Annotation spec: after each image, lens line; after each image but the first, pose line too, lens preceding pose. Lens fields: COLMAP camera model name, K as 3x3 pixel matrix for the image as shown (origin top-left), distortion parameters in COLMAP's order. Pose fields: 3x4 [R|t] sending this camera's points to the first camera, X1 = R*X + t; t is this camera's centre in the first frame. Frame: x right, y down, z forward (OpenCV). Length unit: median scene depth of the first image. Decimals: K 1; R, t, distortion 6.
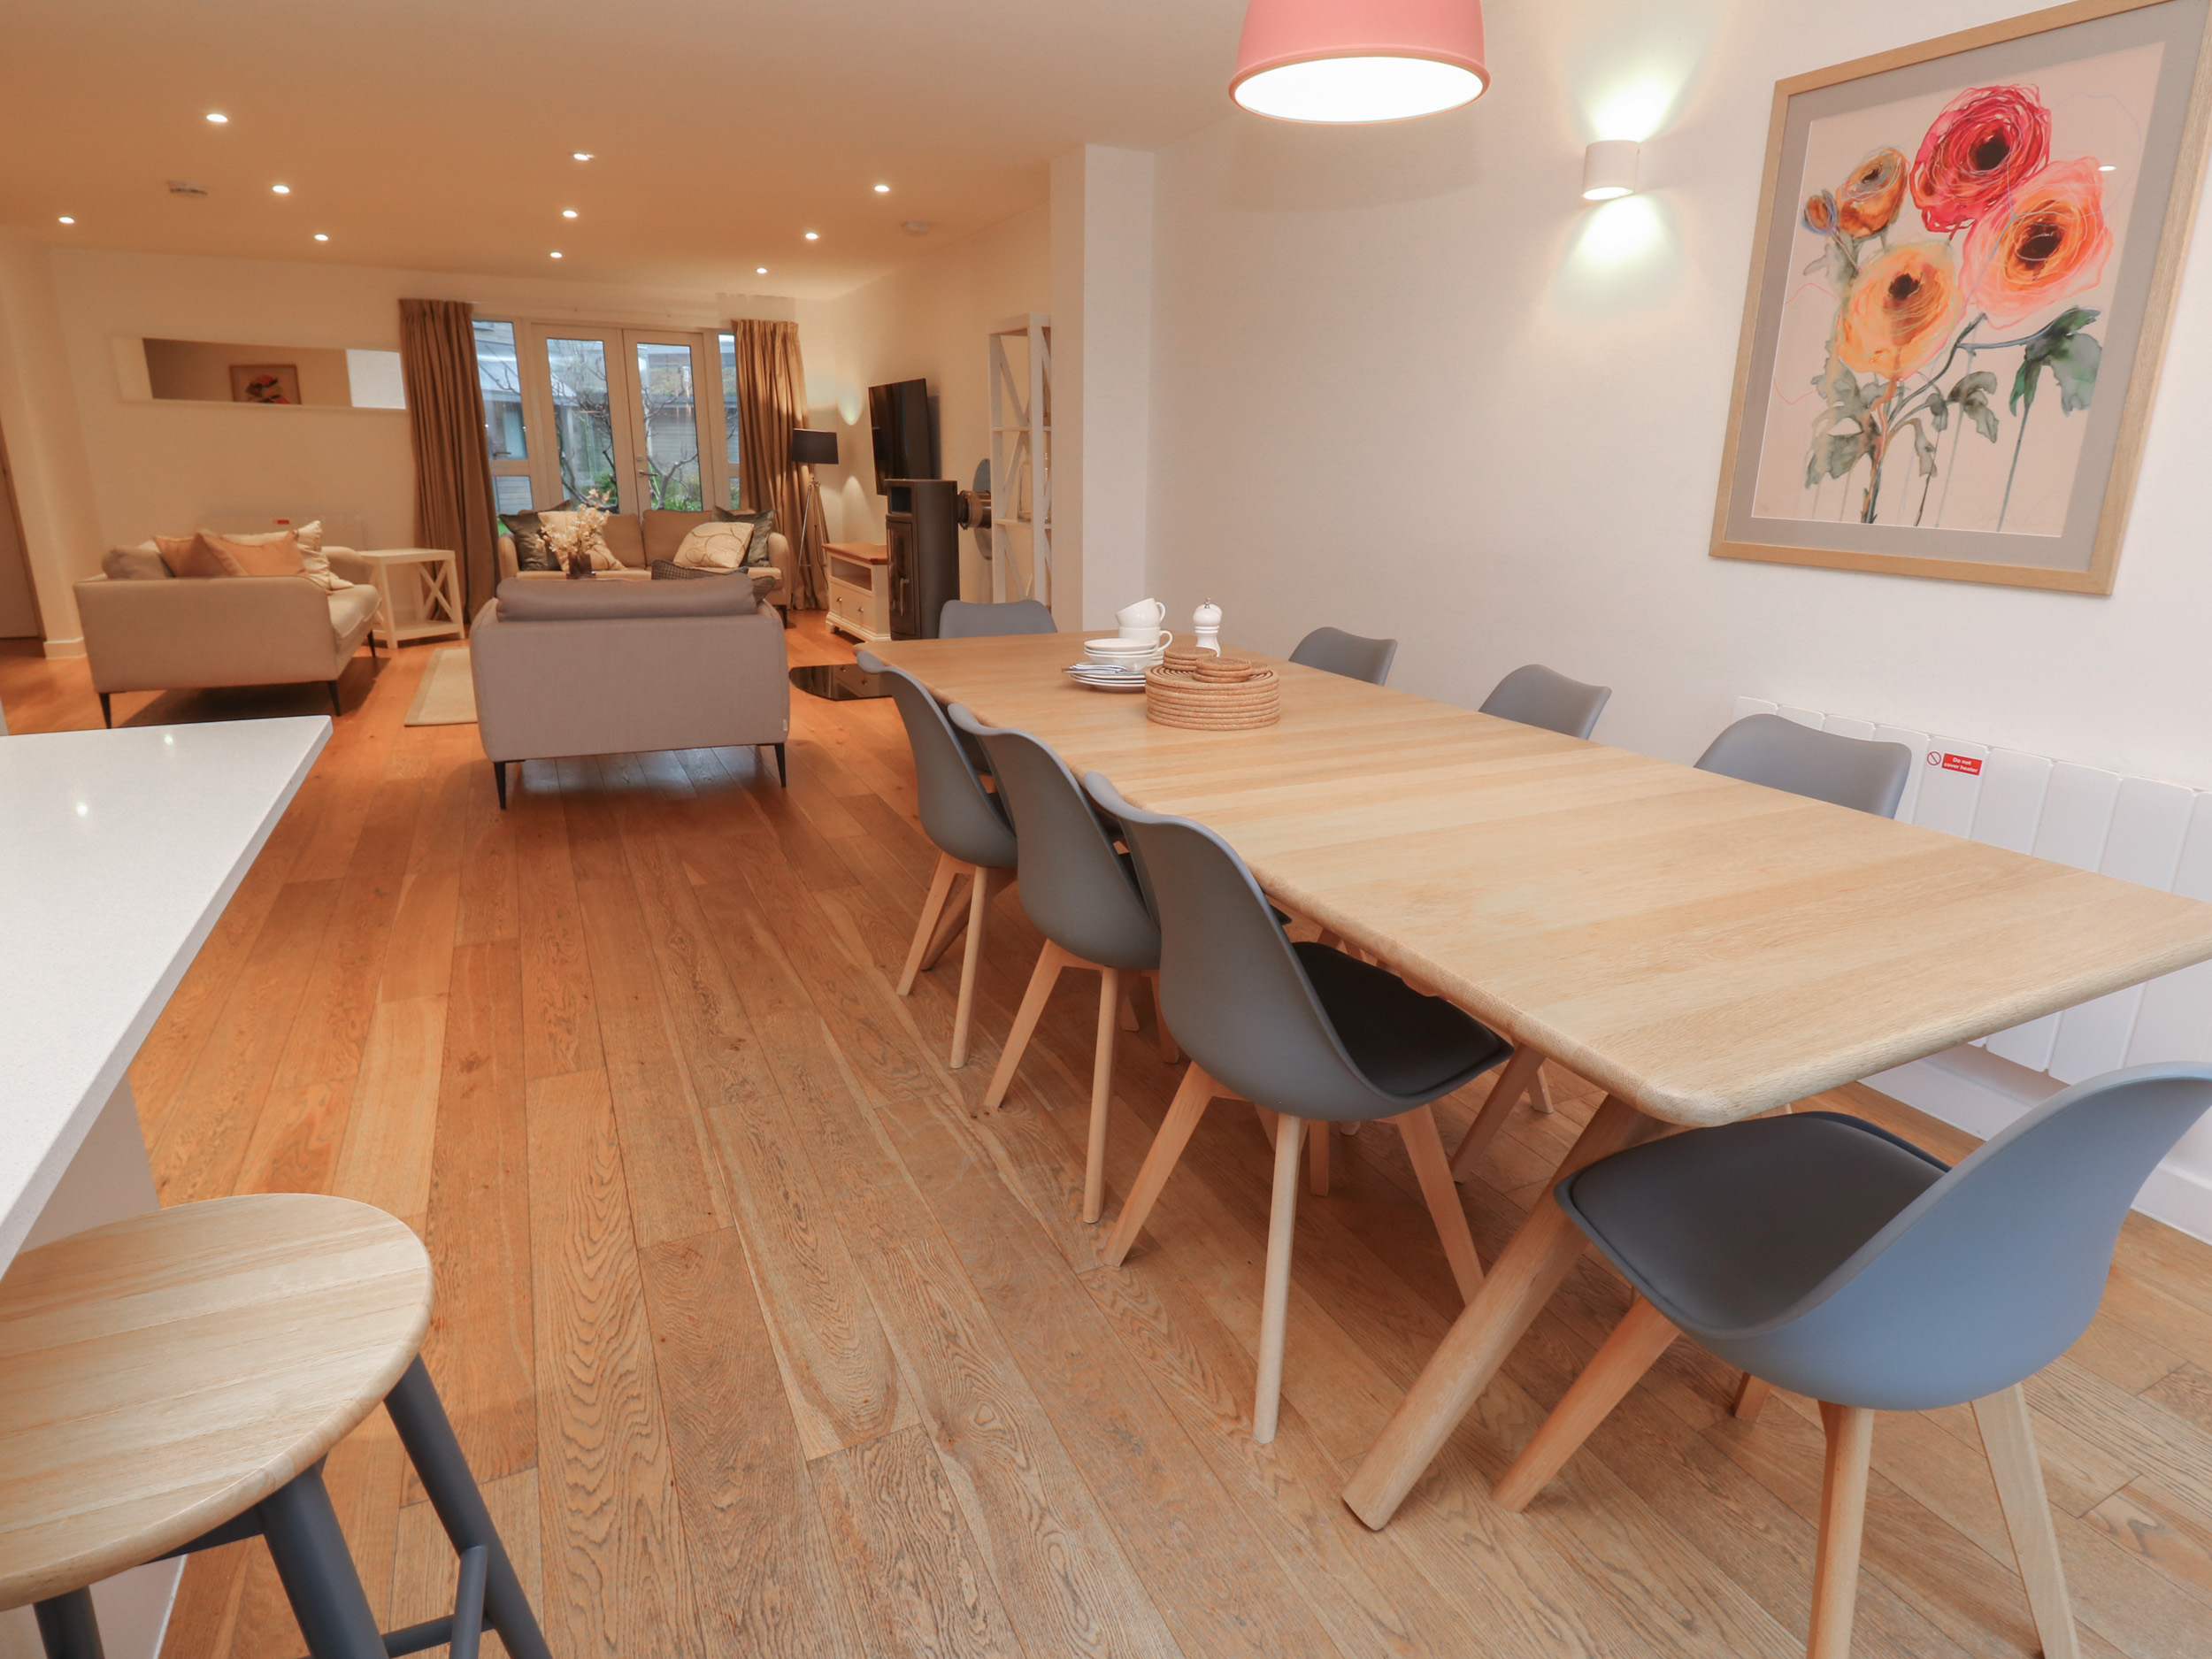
lens RADIAL K [[1241.0, 0, 1113.7], [0, 1241.0, 822.6], [0, 0, 1]] dist [-0.003469, -0.002666]
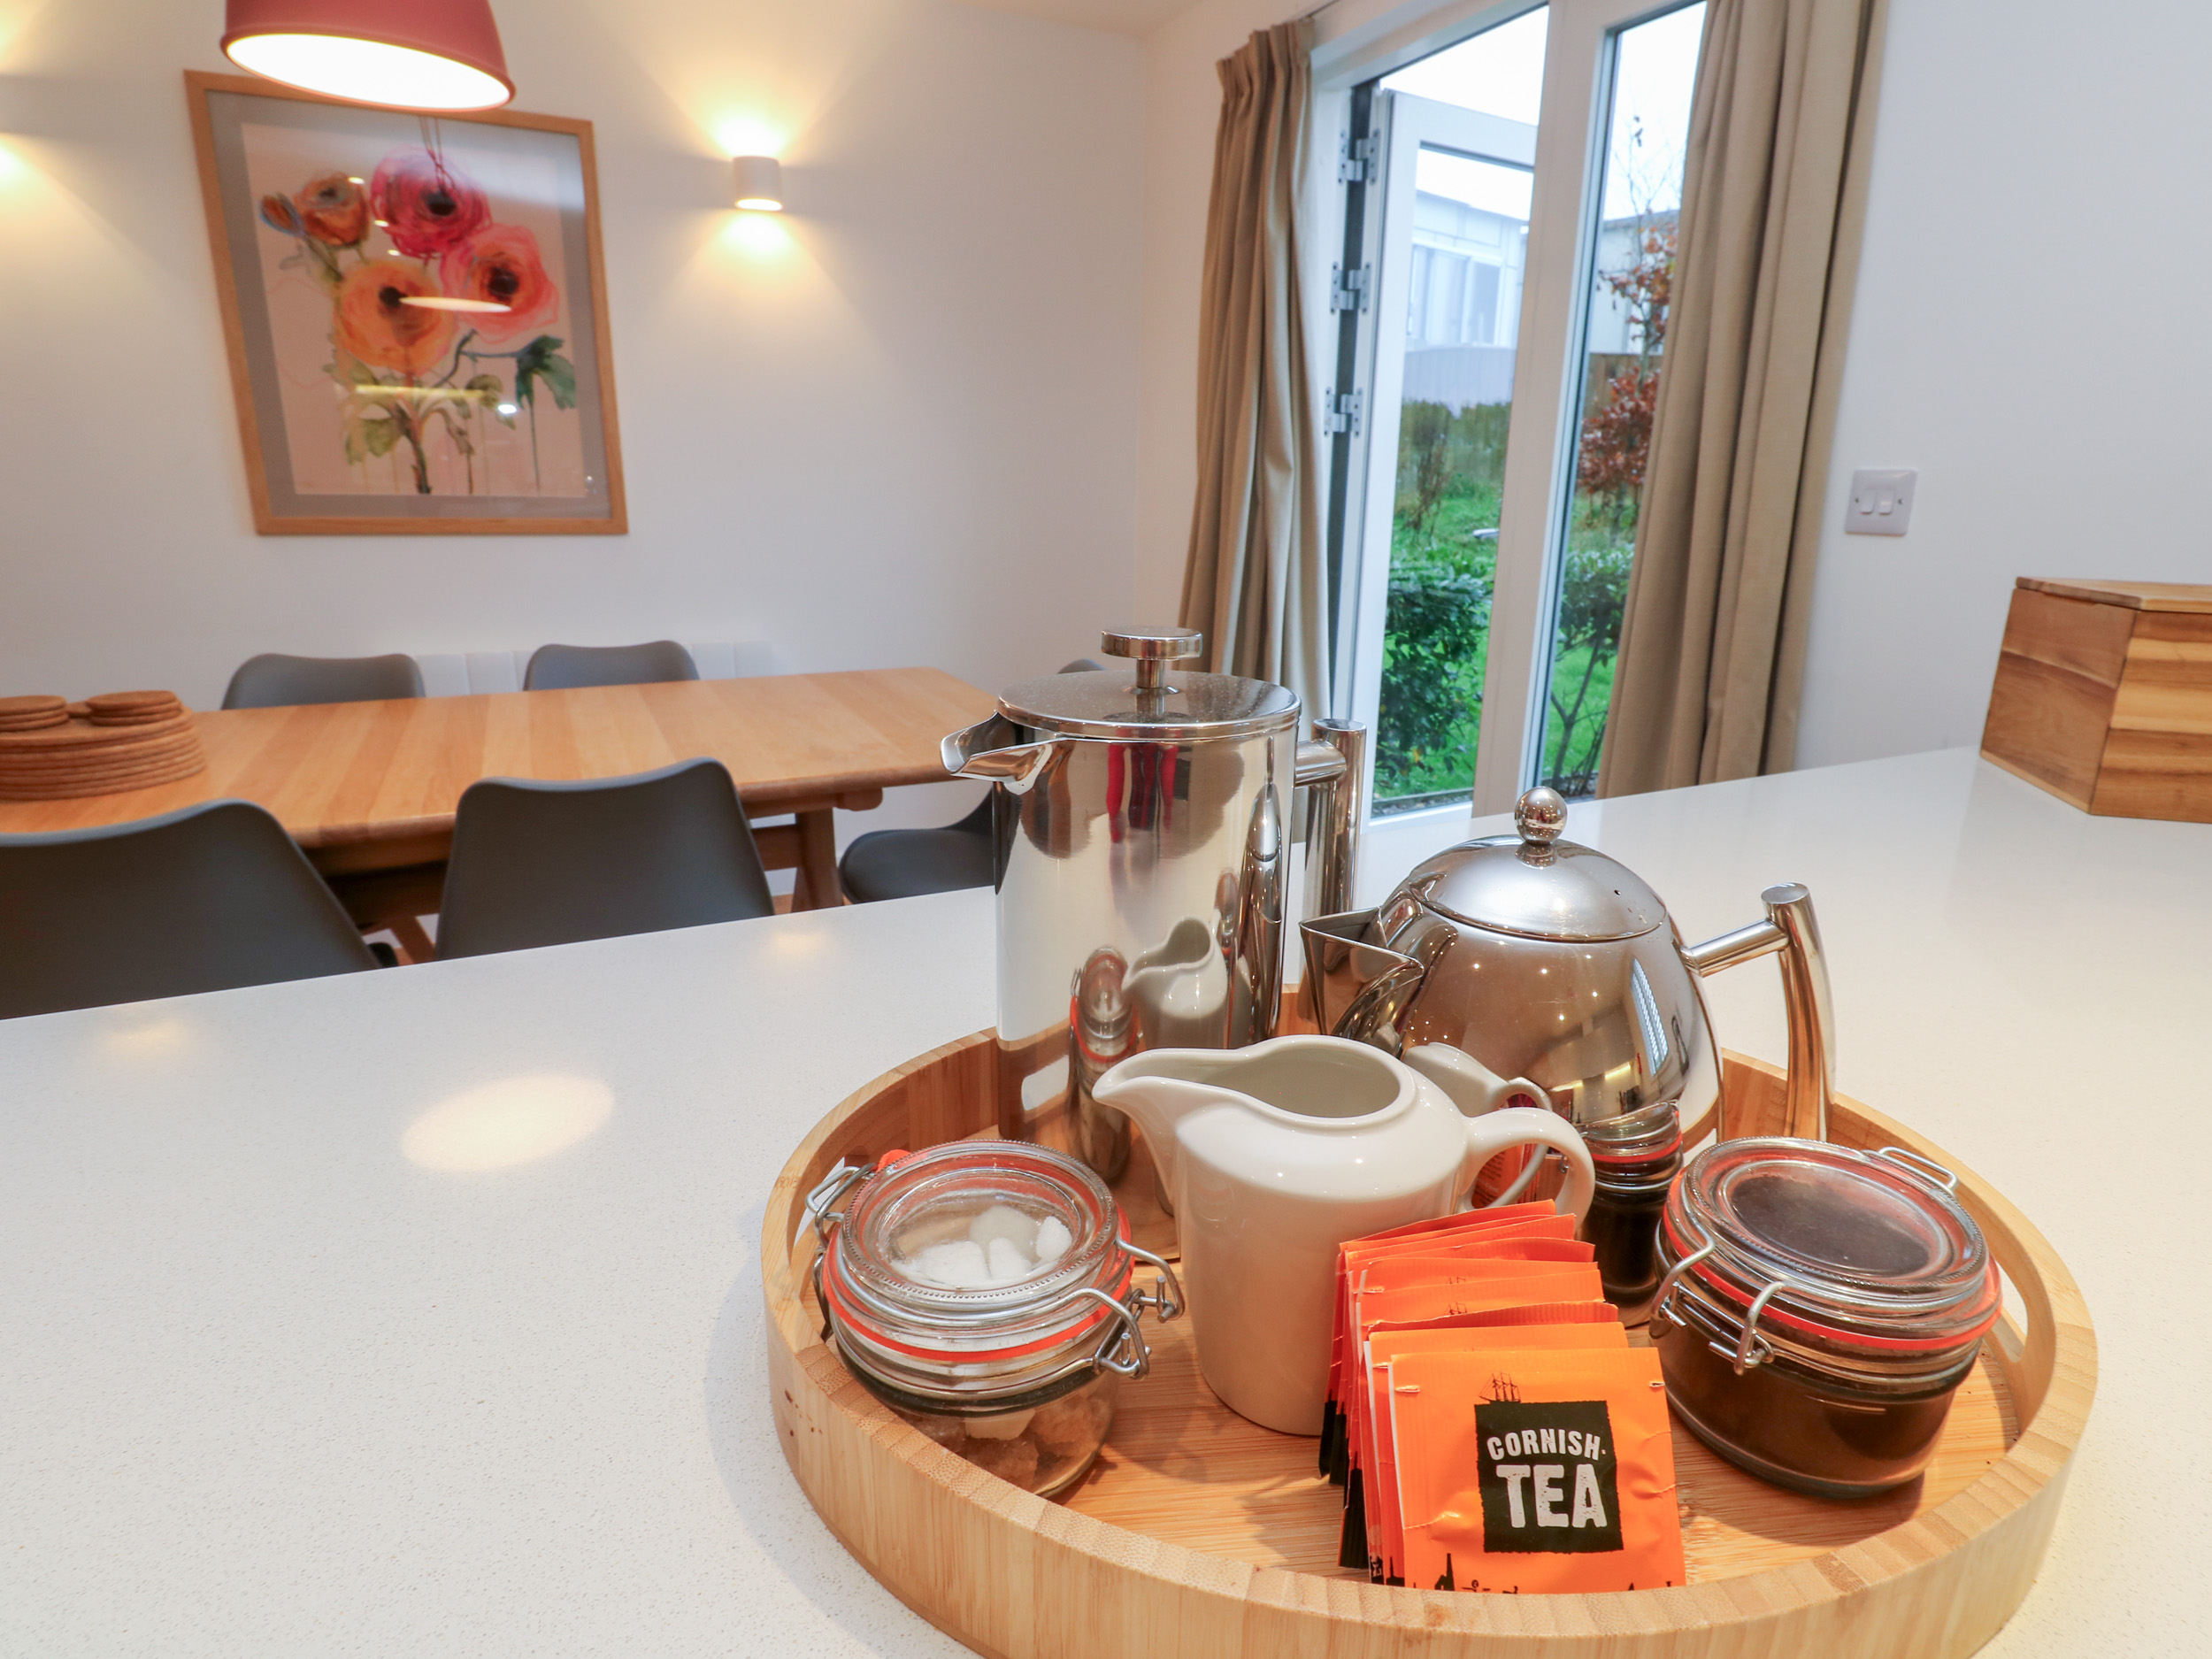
lens RADIAL K [[1241.0, 0, 1113.7], [0, 1241.0, 822.6], [0, 0, 1]] dist [-0.003469, -0.002666]
pose [[-0.002104, -0.285177, 0.958472, -0.659591], [0.267301, 0.923438, 0.275340, -0.102804], [-0.963611, 0.256780, 0.074285, 0.359853]]
